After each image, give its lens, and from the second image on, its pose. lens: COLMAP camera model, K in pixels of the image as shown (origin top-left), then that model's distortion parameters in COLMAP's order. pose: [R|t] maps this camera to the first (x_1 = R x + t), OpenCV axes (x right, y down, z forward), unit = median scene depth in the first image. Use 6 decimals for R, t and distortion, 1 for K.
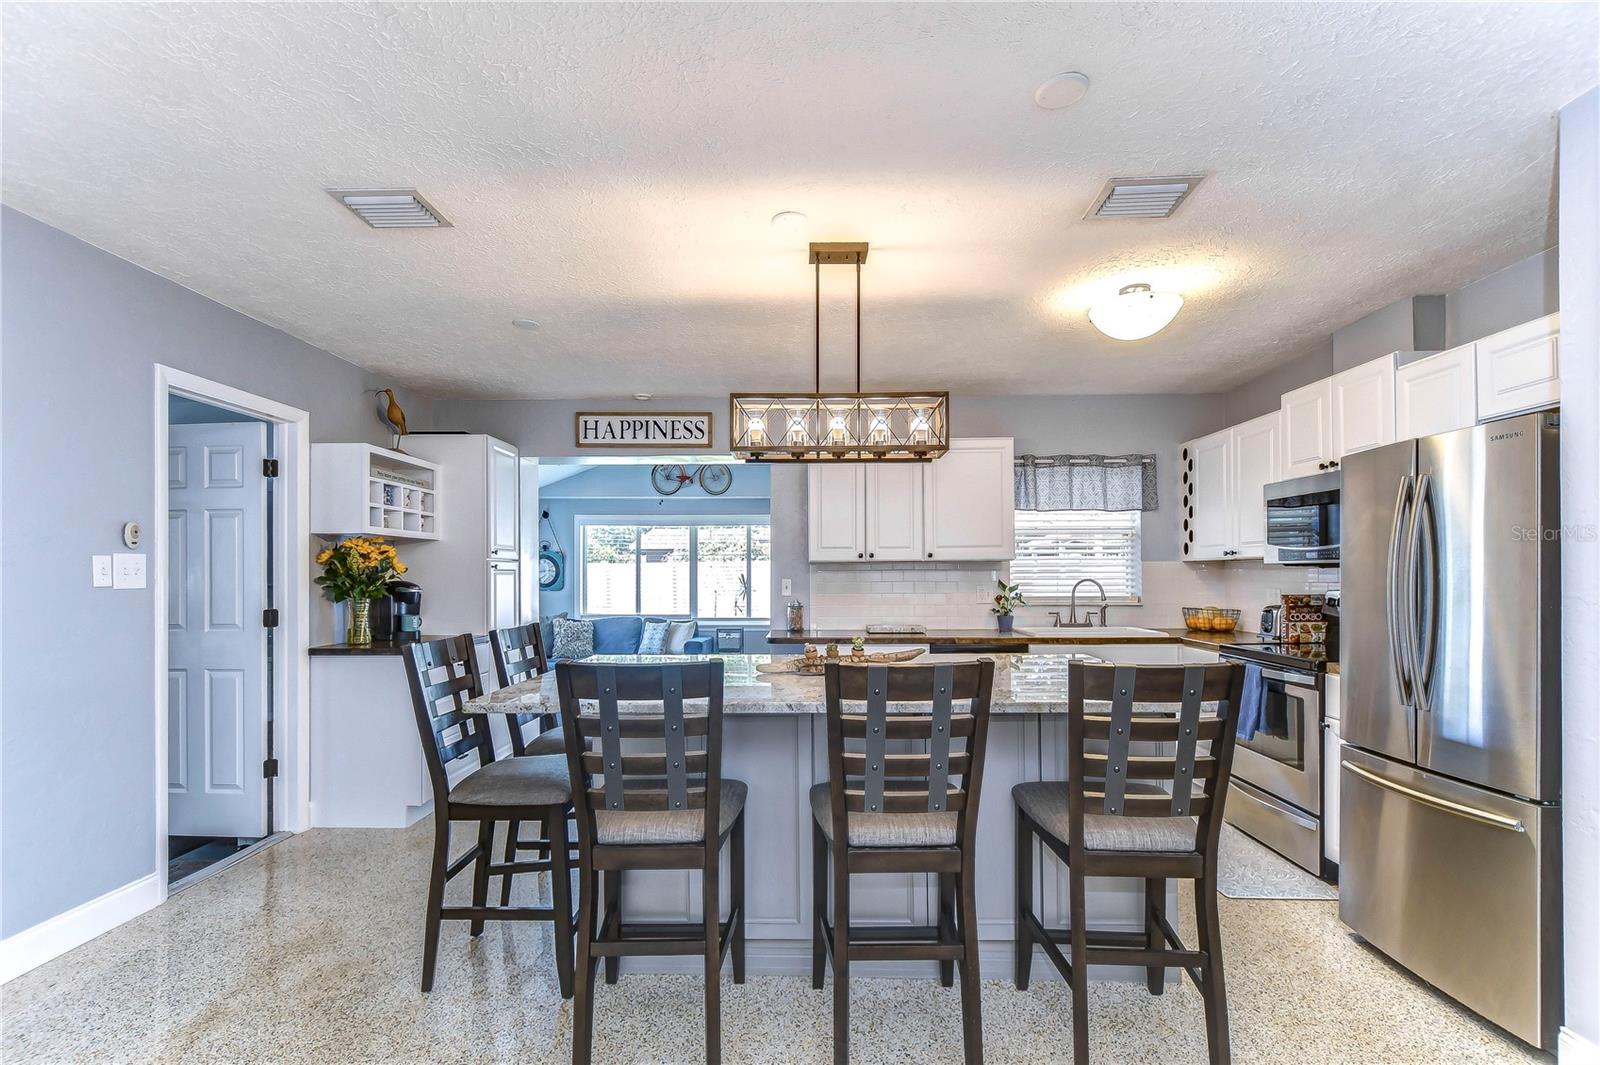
lens RADIAL K [[710.4, 0, 703.4], [0, 710.4, 566.8], [0, 0, 1]] dist [0.001812, -0.006804]
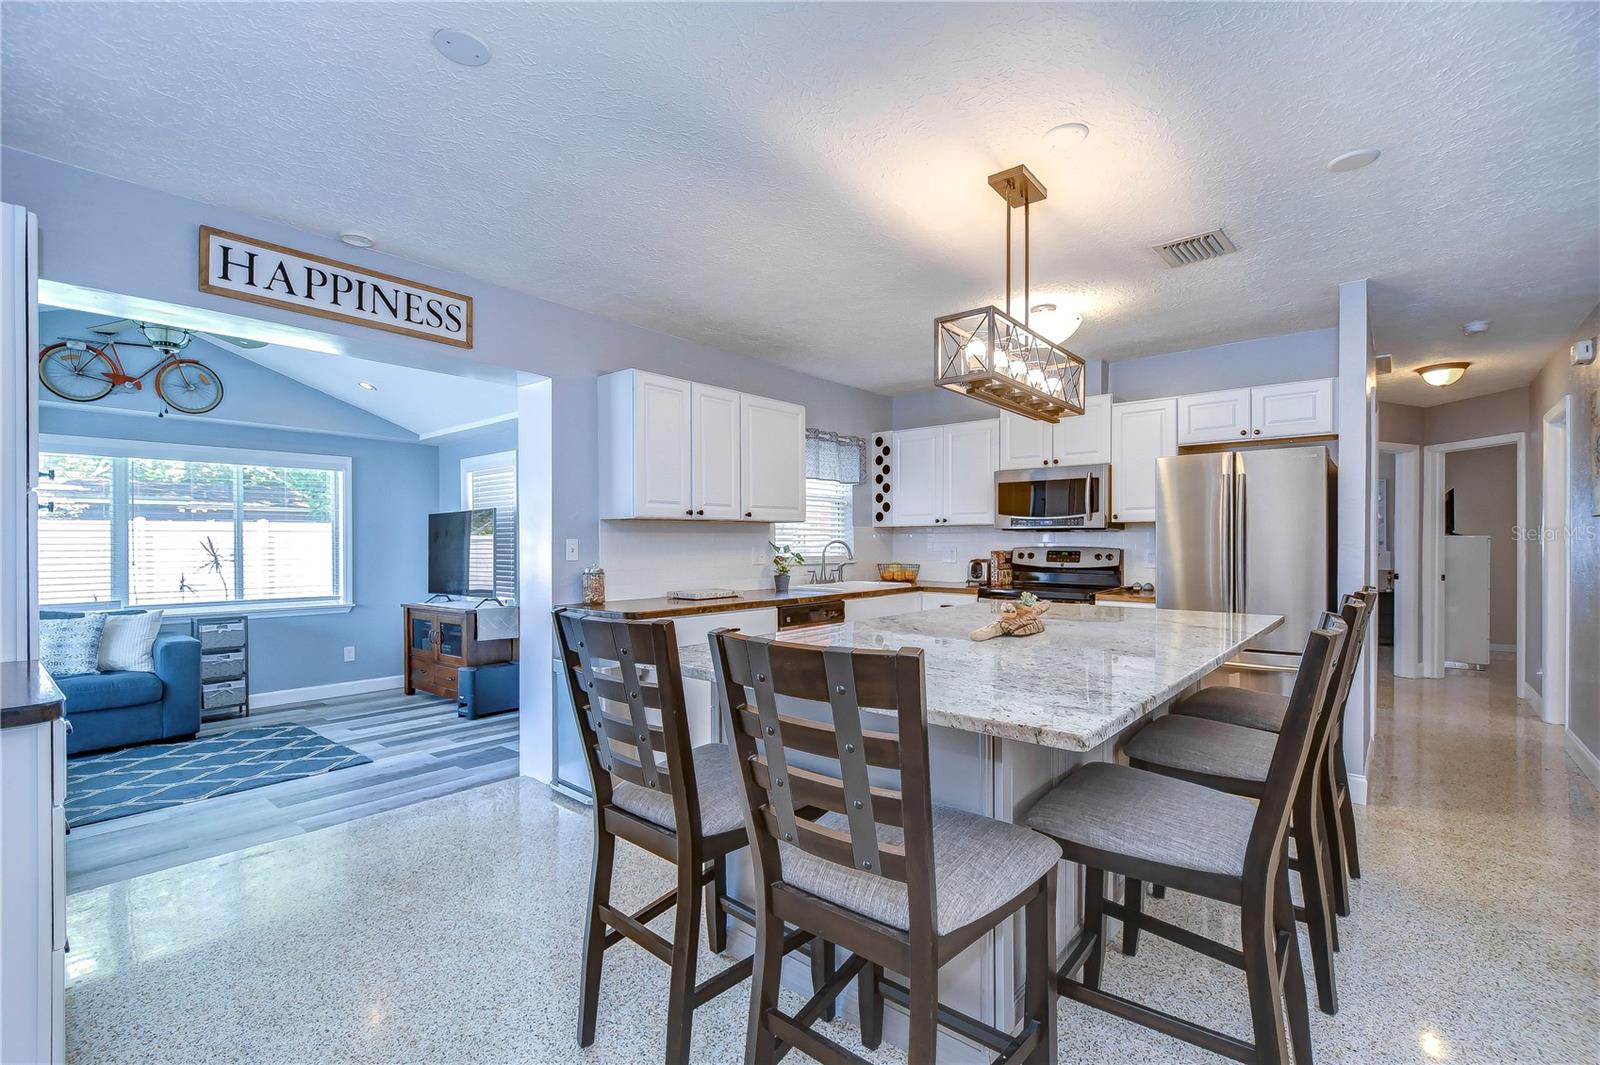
lens RADIAL K [[710.4, 0, 796.4], [0, 710.4, 546.2], [0, 0, 1]] dist [0.001812, -0.006804]
pose [[0.562982, -0.002832, 0.826465, -0.436524], [-0.008977, 0.999914, 0.009542, 0.015678], [-0.826421, -0.012792, 0.562908, 0.400877]]
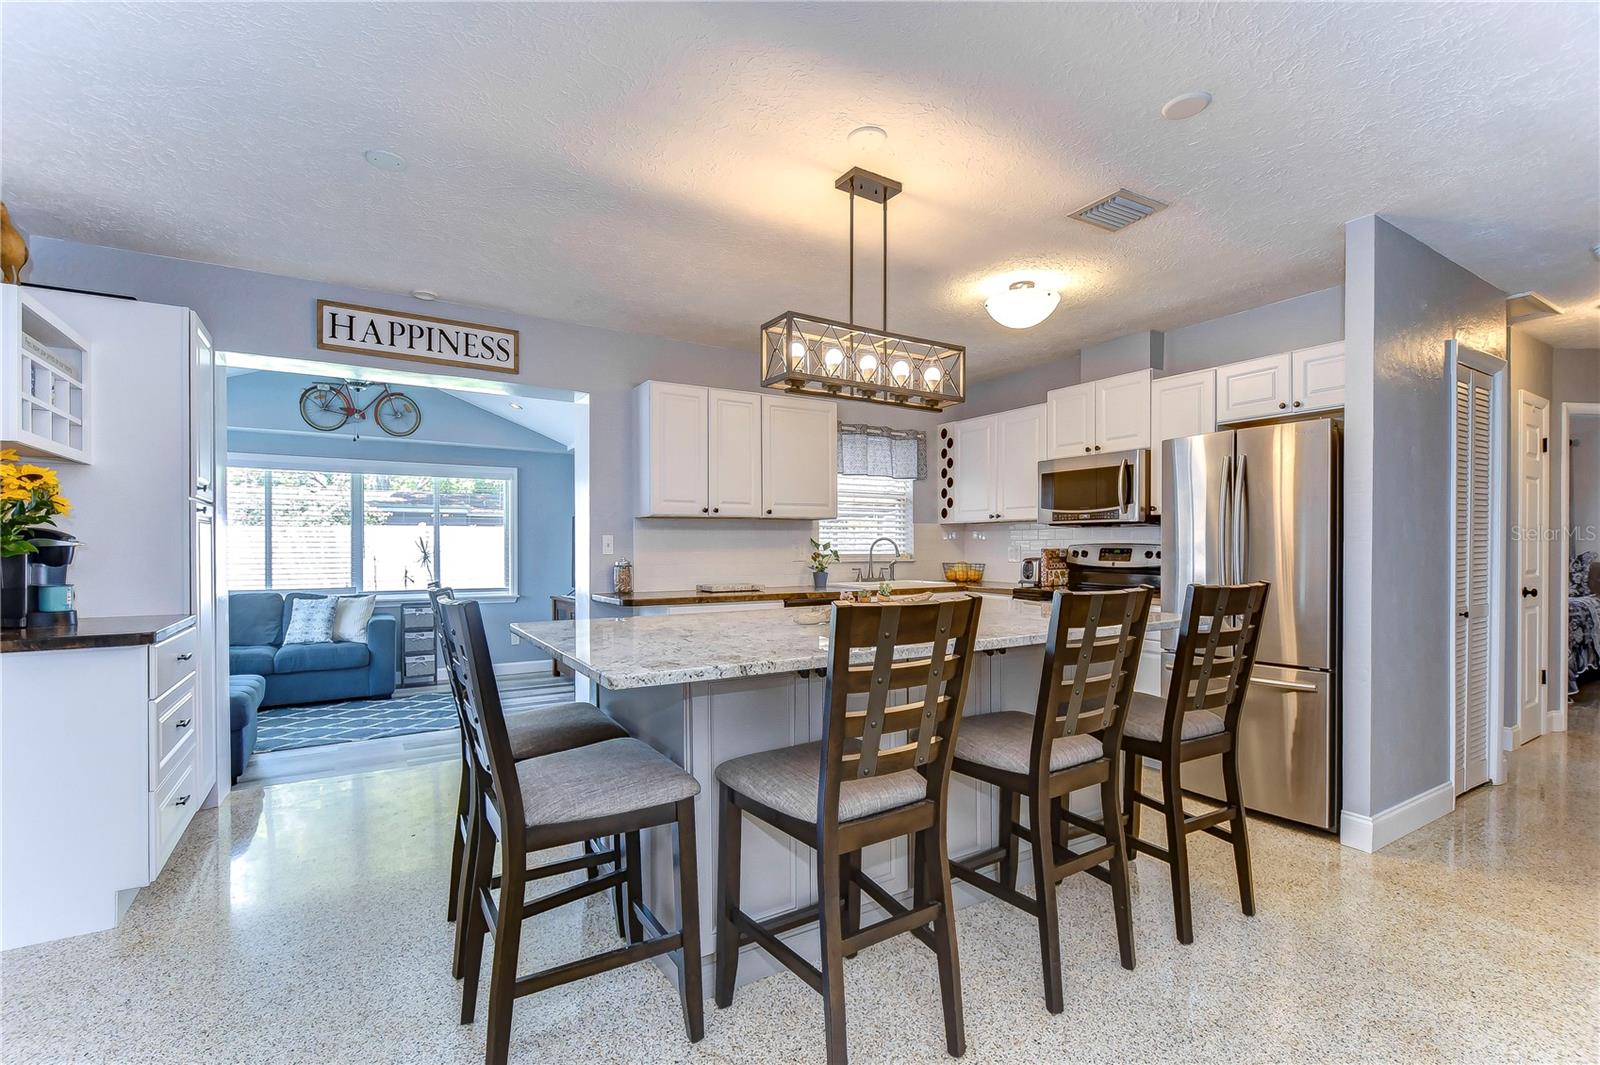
lens RADIAL K [[757.4, 0, 755.0], [0, 757.4, 551.3], [0, 0, 1]] dist [-0.009362, -0.001813]
pose [[0.809335, 0.002168, 0.587343, -0.320163], [-0.011309, 0.999865, 0.011893, 0.026143], [-0.587238, -0.016267, 0.809251, 0.150009]]
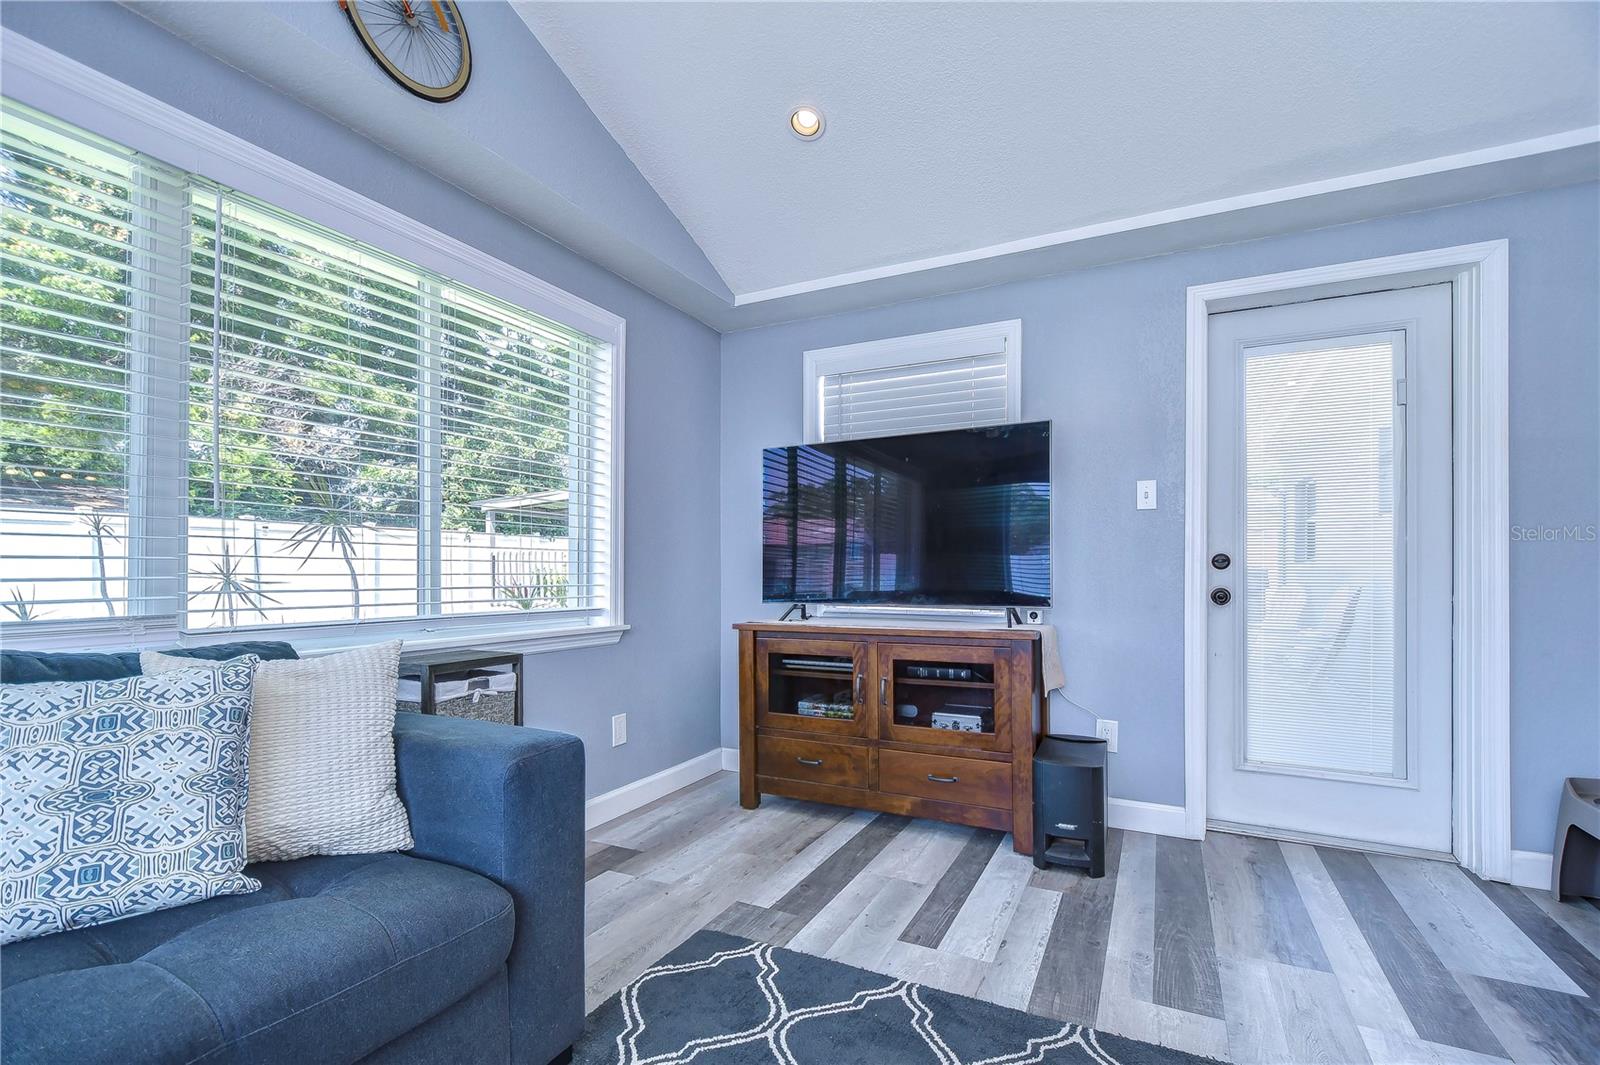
lens RADIAL K [[705.9, 0, 816.3], [0, 705.9, 570.1], [0, 0, 1]] dist [-0.003641, -0.000300]
pose [[0.344855, 0.006076, 0.938636, -0.310357], [-0.020468, 0.999790, 0.001048, 0.115373], [-0.938433, -0.019573, 0.344907, 1.798147]]
